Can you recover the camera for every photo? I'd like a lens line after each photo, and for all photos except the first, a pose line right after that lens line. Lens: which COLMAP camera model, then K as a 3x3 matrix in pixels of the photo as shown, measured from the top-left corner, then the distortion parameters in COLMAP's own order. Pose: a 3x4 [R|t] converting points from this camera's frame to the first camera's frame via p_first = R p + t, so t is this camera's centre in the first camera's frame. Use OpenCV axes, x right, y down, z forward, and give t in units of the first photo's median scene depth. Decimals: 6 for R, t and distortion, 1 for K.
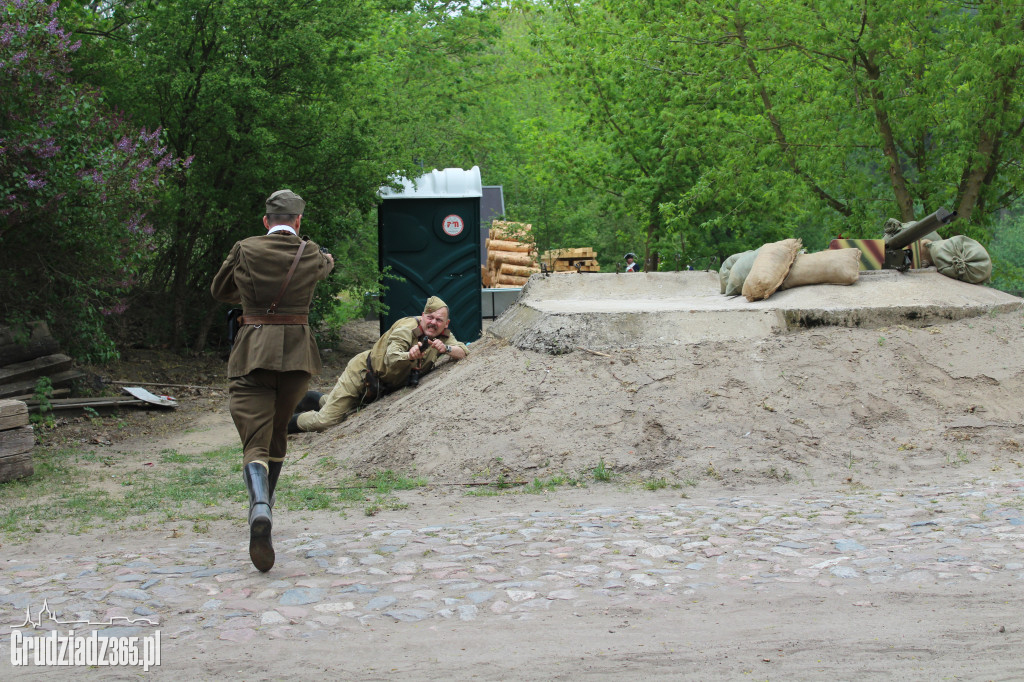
lens RADIAL K [[1713.4, 0, 512.0], [0, 1713.4, 341.0], [0, 0, 1]] dist [-0.020618, 0.190381]
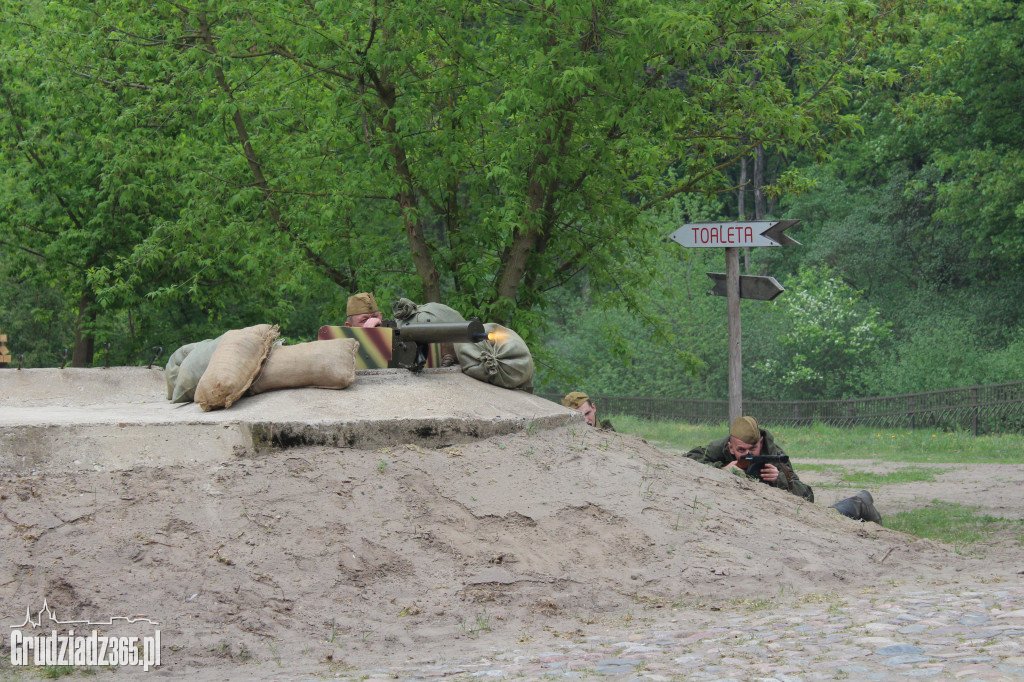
lens RADIAL K [[2477.5, 0, 512.0], [0, 2477.5, 341.0], [0, 0, 1]] dist [0.102411, 0.118113]
pose [[0.970064, 0.013219, 0.242491, 0.011788], [-0.001210, 0.998768, -0.049604, -0.001009], [-0.242848, 0.047826, 0.968885, -0.041470]]
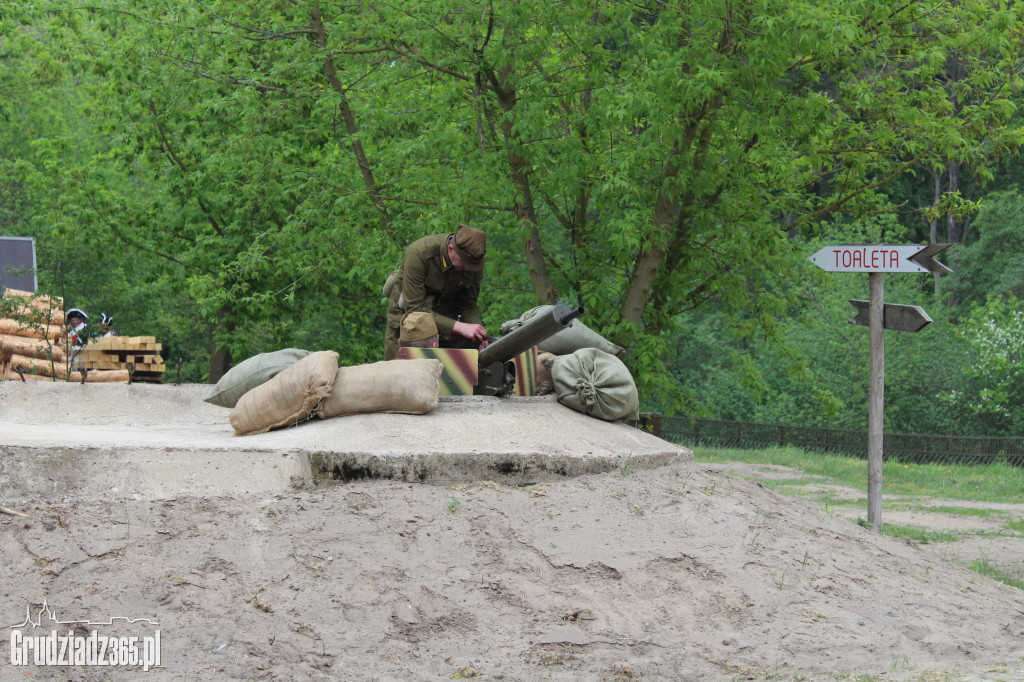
lens RADIAL K [[2477.5, 0, 512.0], [0, 2477.5, 341.0], [0, 0, 1]] dist [0.102411, 0.118113]
pose [[0.985404, 0.044027, 0.164442, 0.077991], [-0.035237, 0.997809, -0.055997, -0.010208], [-0.166547, 0.049385, 0.984796, 0.058441]]
